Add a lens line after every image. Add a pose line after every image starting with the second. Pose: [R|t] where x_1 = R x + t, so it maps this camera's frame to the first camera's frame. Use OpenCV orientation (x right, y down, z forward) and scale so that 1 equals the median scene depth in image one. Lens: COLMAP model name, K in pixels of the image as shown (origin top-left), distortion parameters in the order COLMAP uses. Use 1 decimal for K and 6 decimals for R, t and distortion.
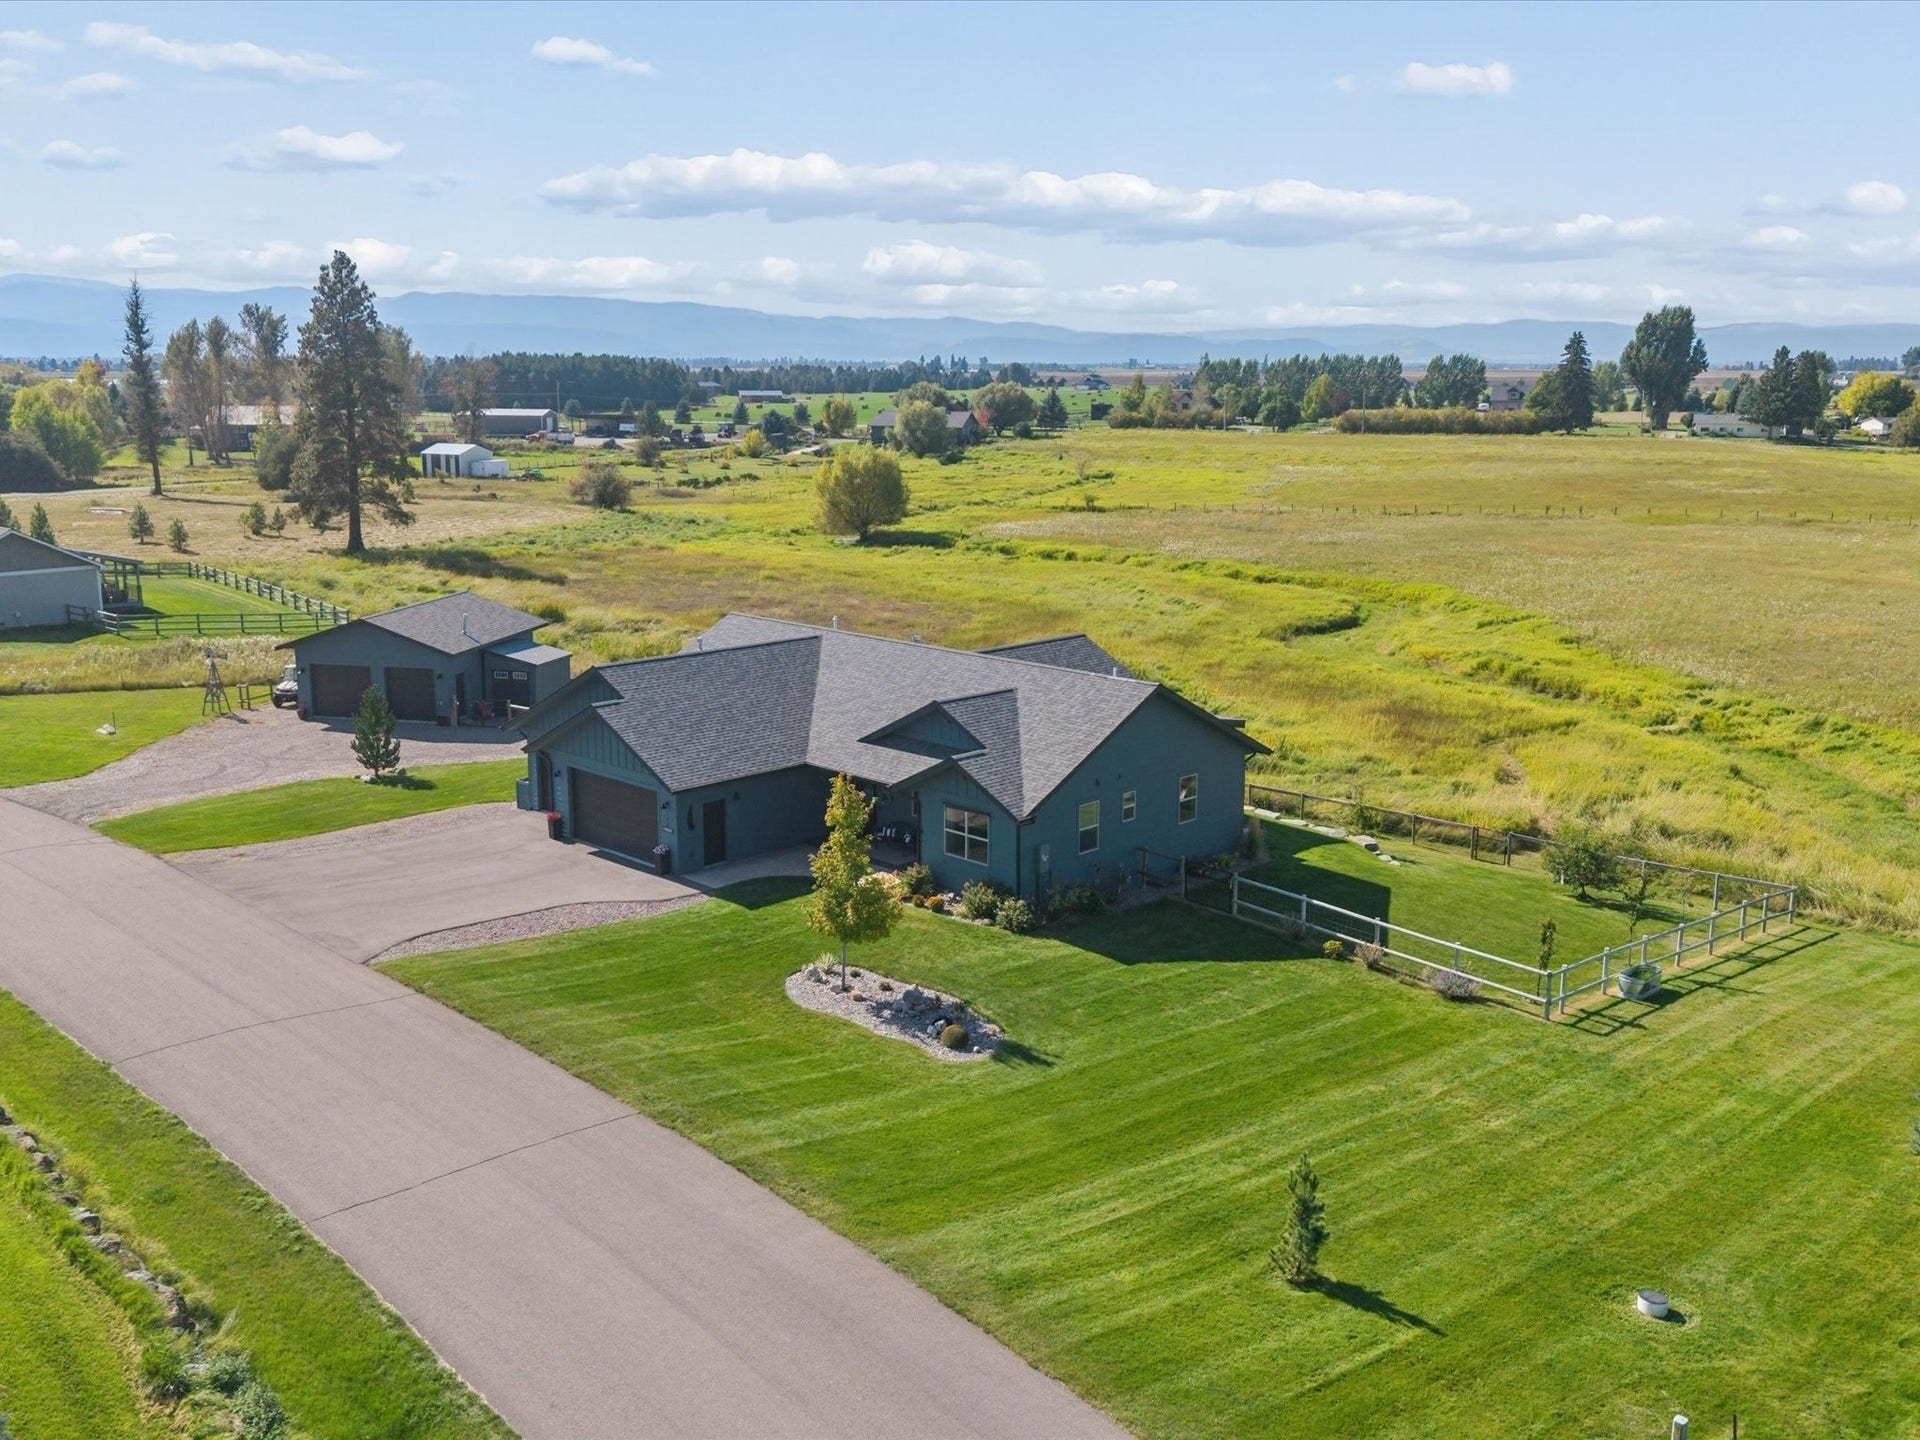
lens RADIAL K [[1786.6, 0, 968.9], [0, 1786.6, 715.7], [0, 0, 1]] dist [0.008818, 0.000000]
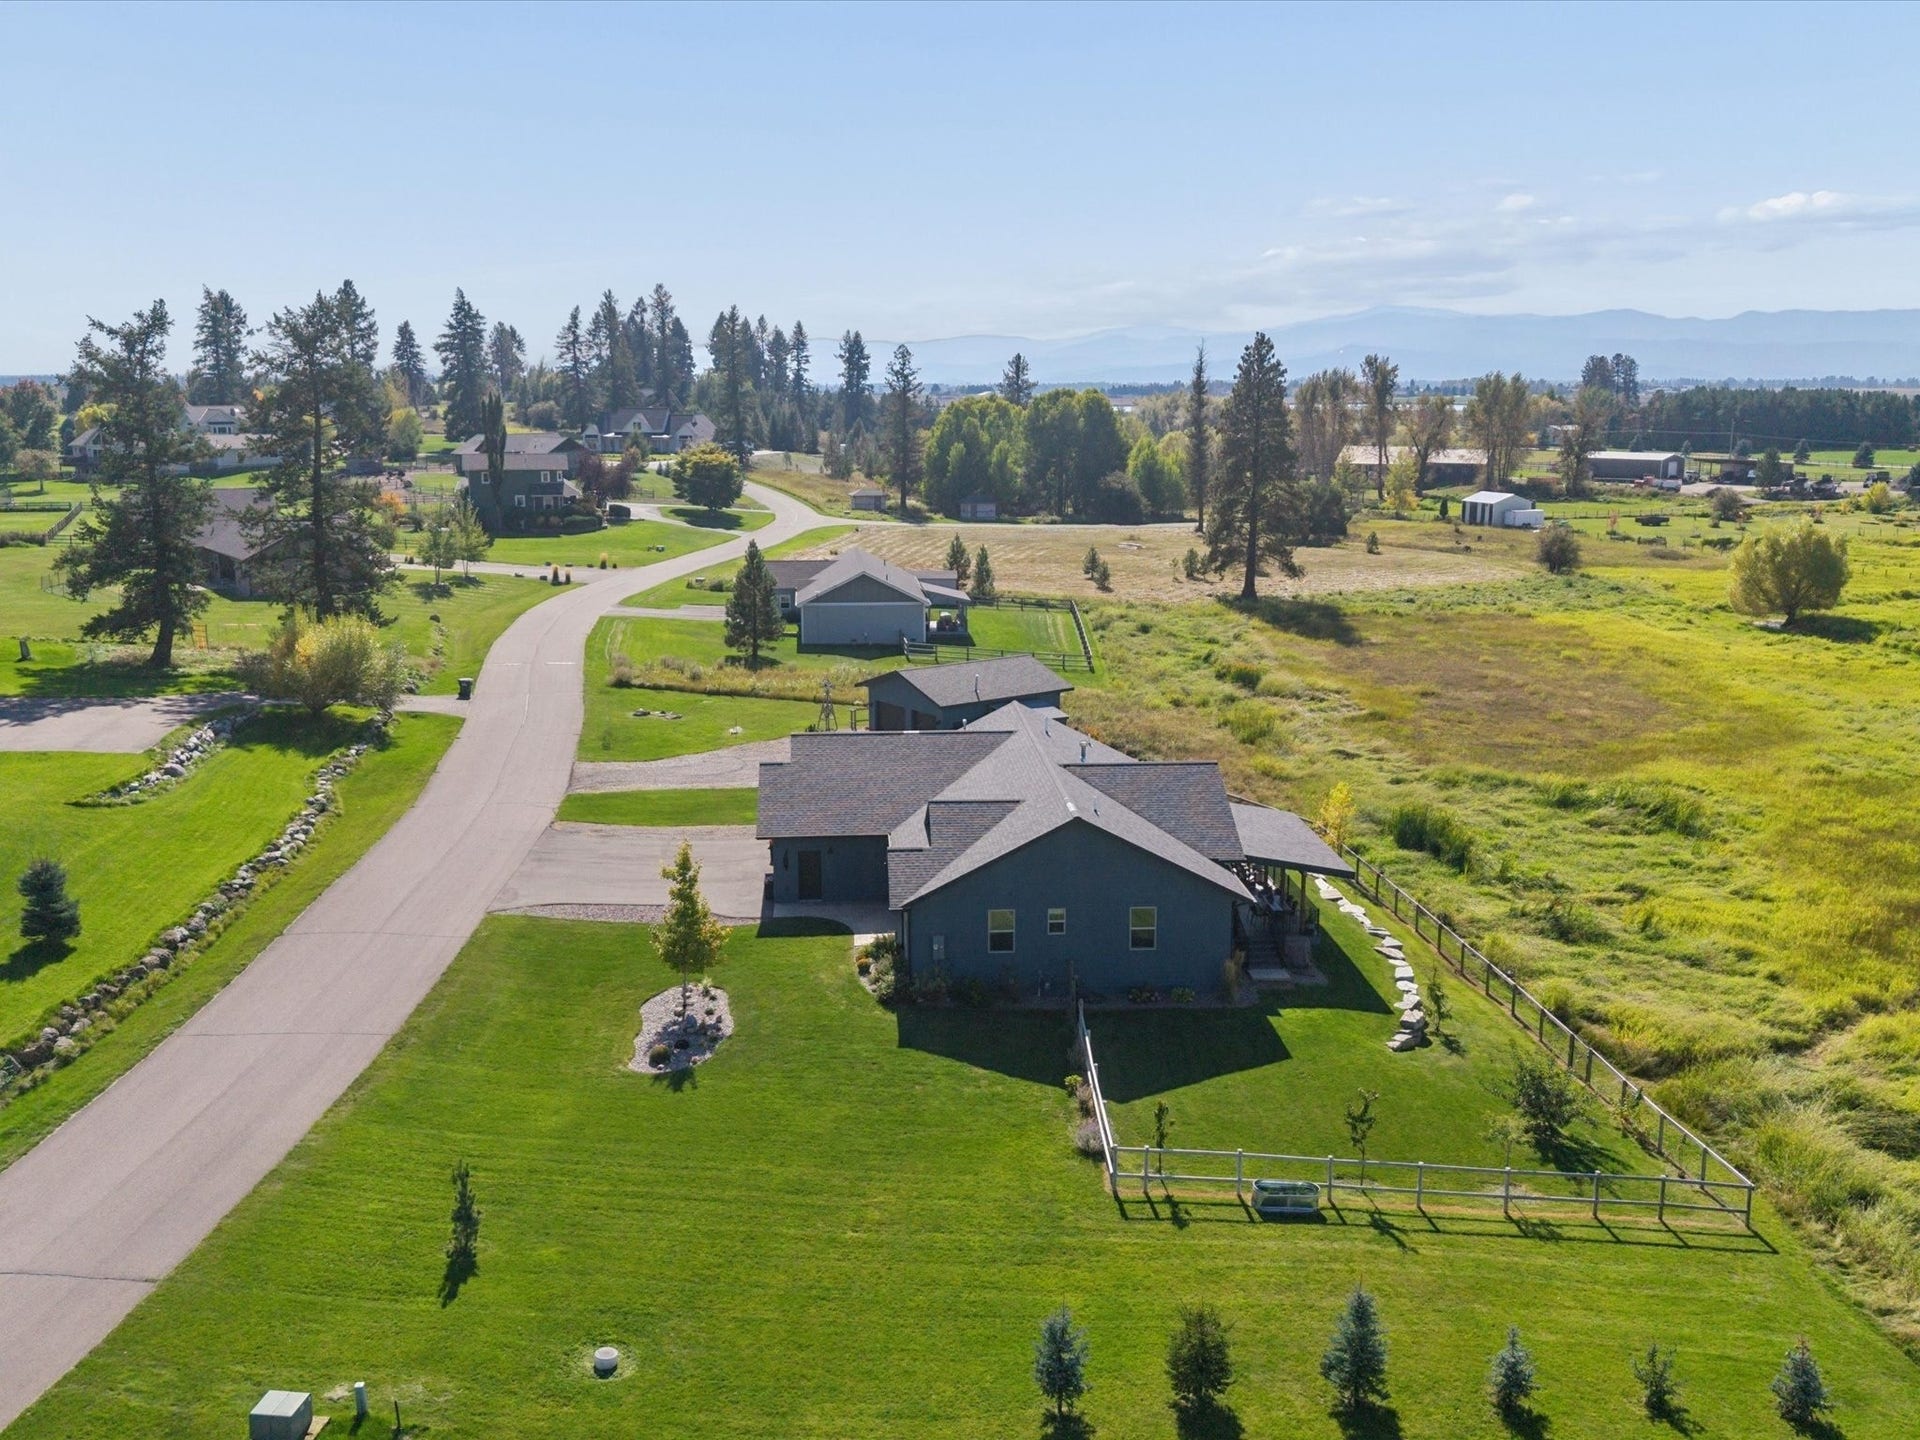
lens RADIAL K [[1786.6, 0, 944.2], [0, 1786.6, 725.8], [0, 0, 1]] dist [0.008818, 0.000000]
pose [[0.719976, 0.126757, -0.682325, 0.295234], [-0.126257, 0.990695, 0.050820, -0.044252], [0.682417, 0.049559, 0.729281, 0.050818]]
